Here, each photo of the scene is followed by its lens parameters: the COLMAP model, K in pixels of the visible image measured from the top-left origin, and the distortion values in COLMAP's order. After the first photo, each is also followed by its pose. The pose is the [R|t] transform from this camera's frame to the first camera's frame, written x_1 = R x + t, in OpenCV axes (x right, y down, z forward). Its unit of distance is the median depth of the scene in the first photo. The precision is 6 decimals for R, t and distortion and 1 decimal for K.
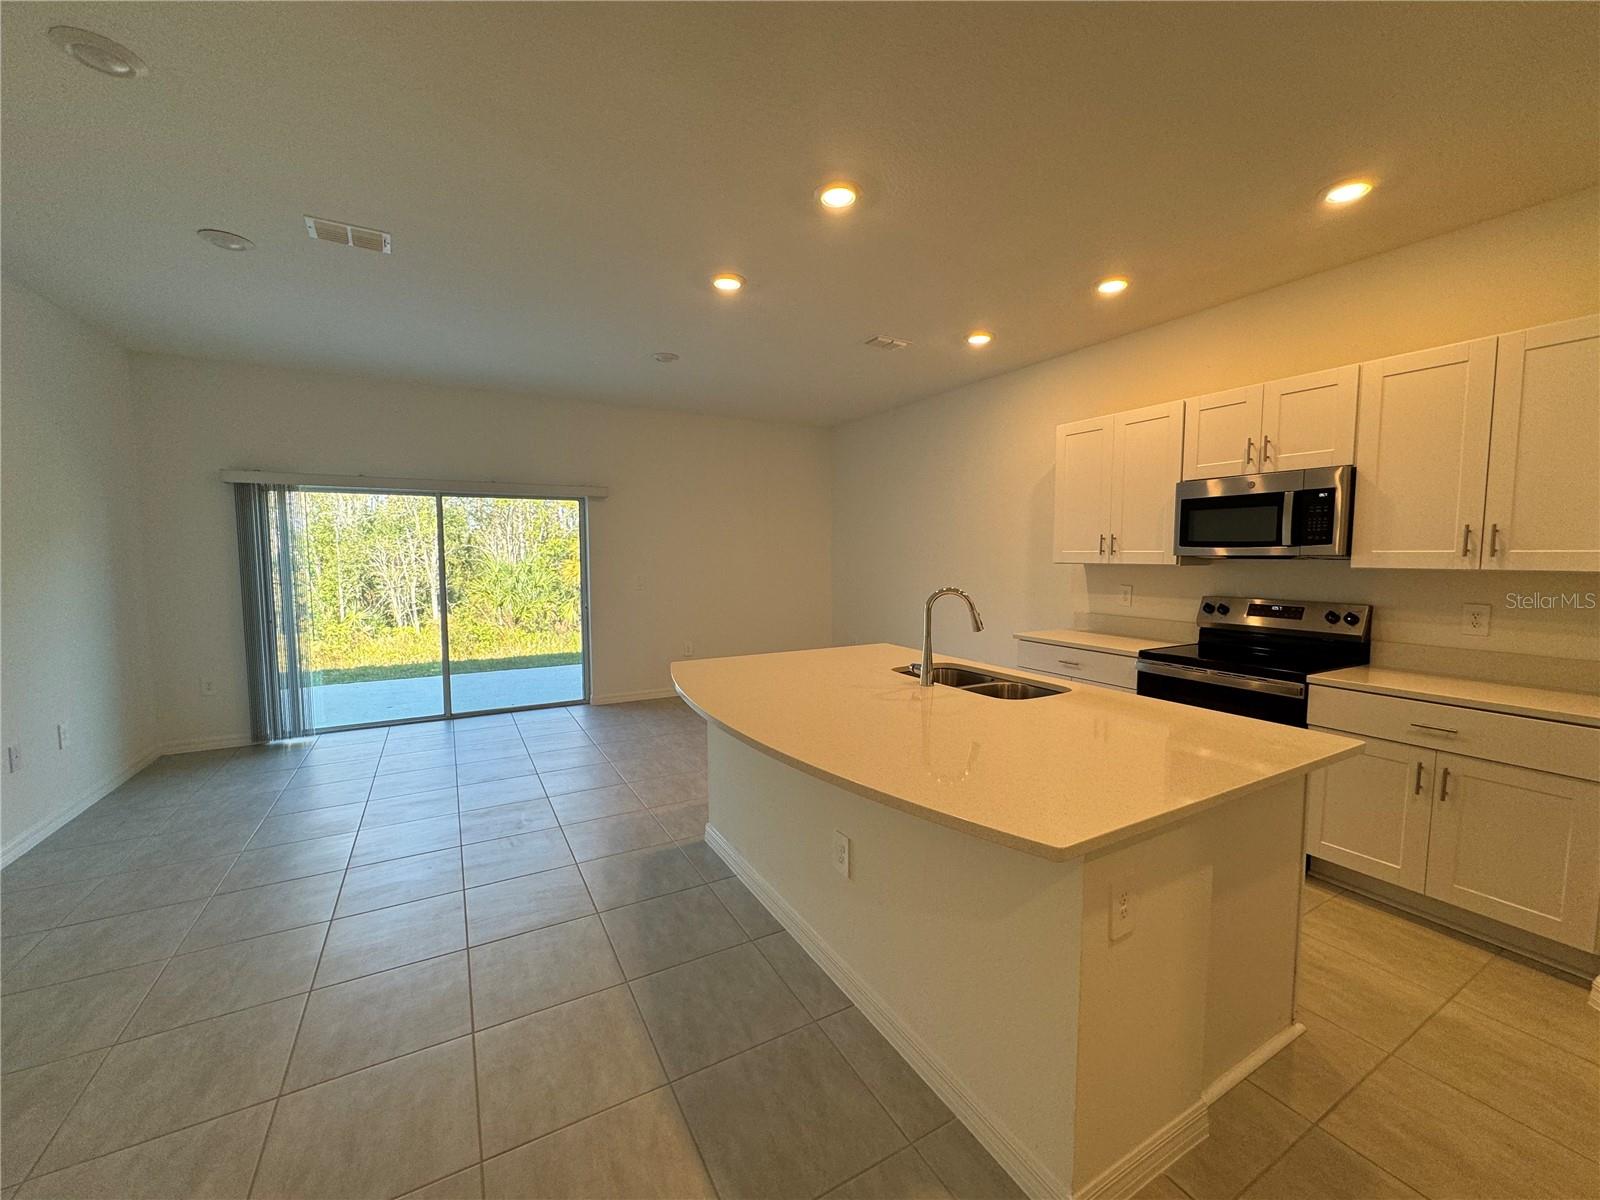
lens RADIAL K [[635.5, 0, 800.4], [0, 635.5, 600.6], [0, 0, 1]] dist [-0.001903, 0.000597]
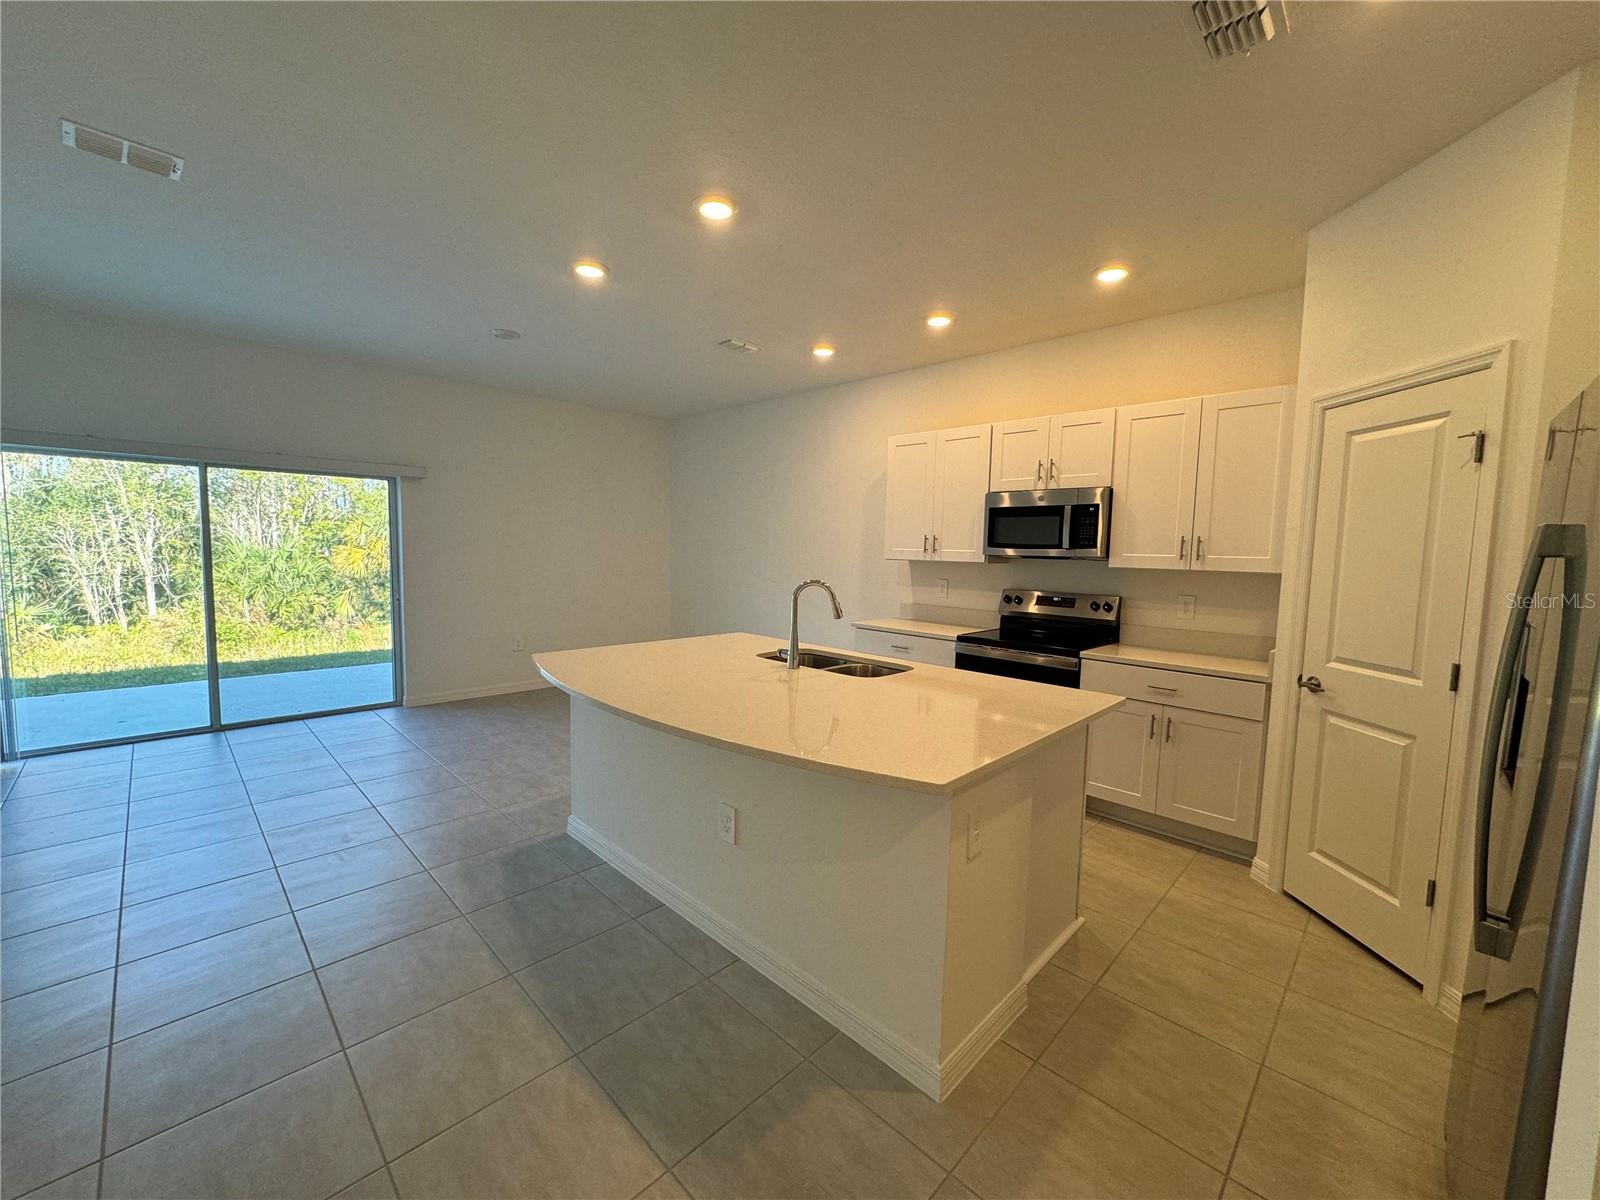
lens RADIAL K [[635.5, 0, 800.4], [0, 635.5, 600.8], [0, 0, 1]] dist [-0.001903, 0.000597]
pose [[0.959782, -0.000332, 0.280745, -0.070086], [-0.002692, 0.999942, 0.010388, 0.003531], [-0.280732, -0.010726, 0.959726, -0.043148]]
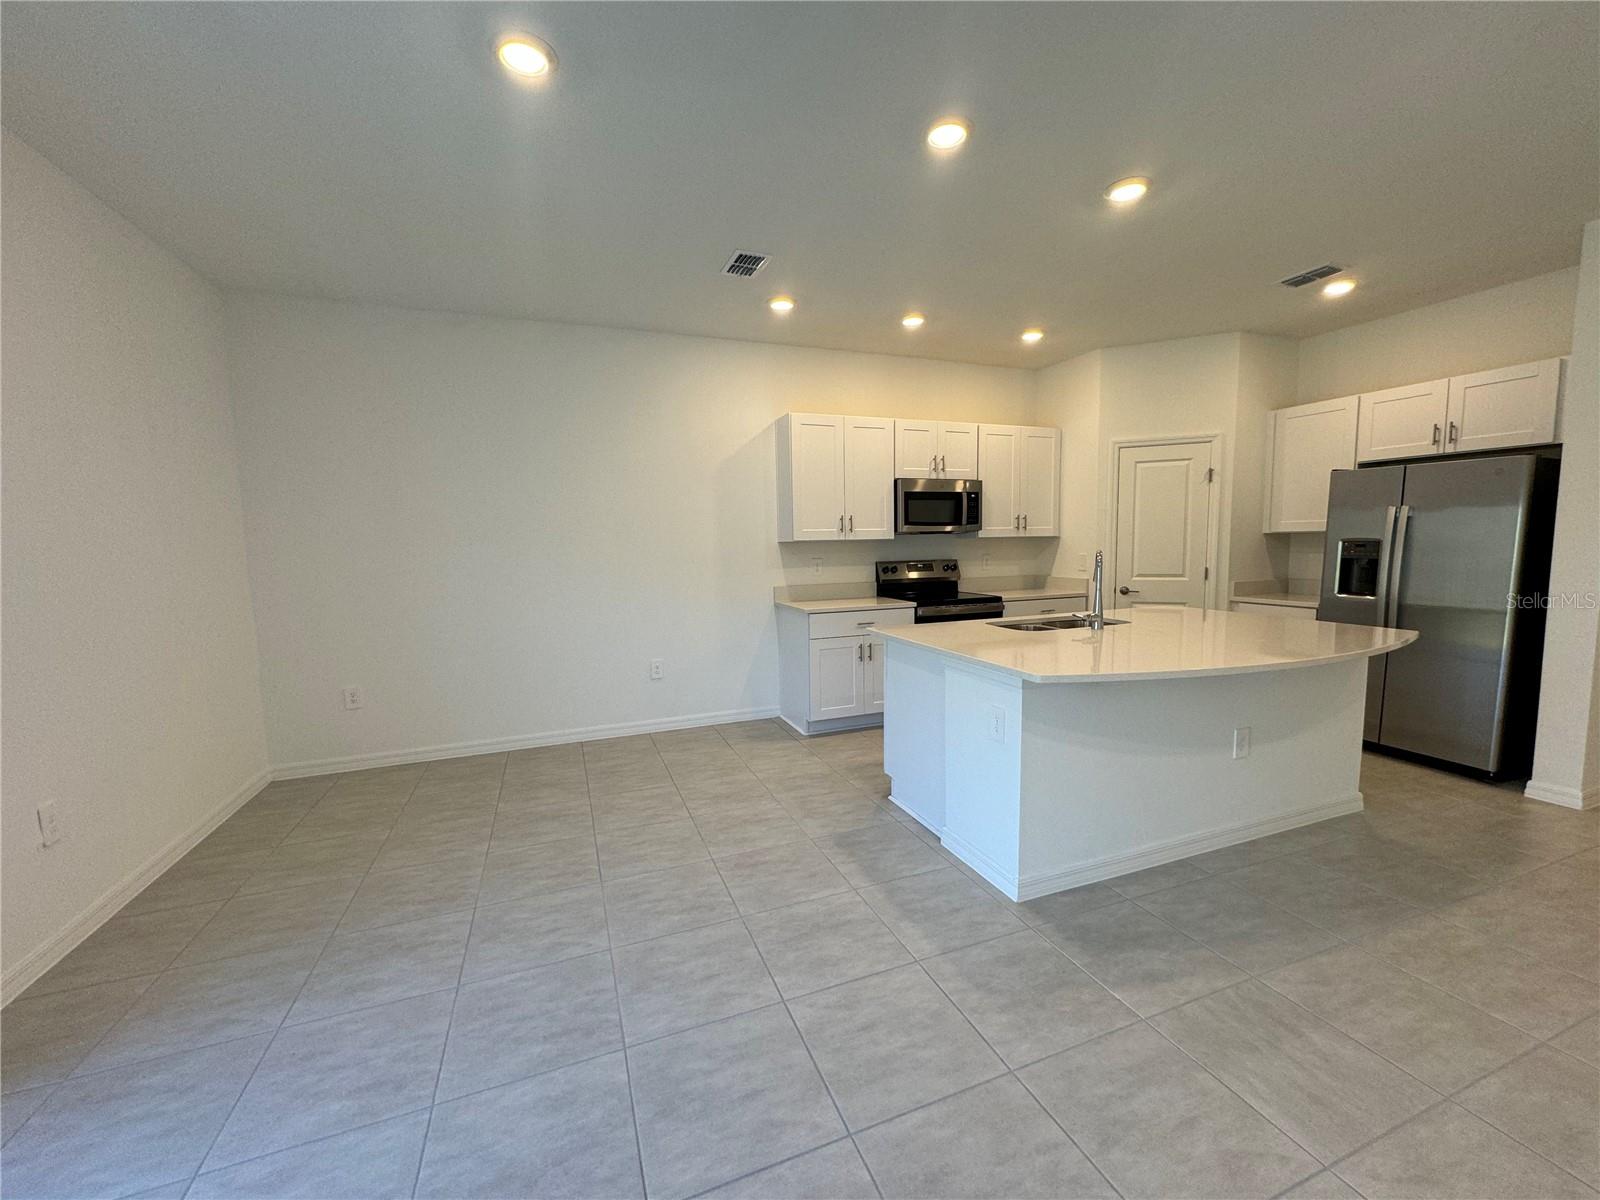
lens RADIAL K [[635.5, 0, 800.9], [0, 635.5, 599.9], [0, 0, 1]] dist [-0.001903, 0.000597]
pose [[0.140486, -0.096133, 0.985405, -0.791460], [0.091776, 0.992254, 0.083717, -0.057879], [-0.985820, 0.078675, 0.148221, 0.987241]]
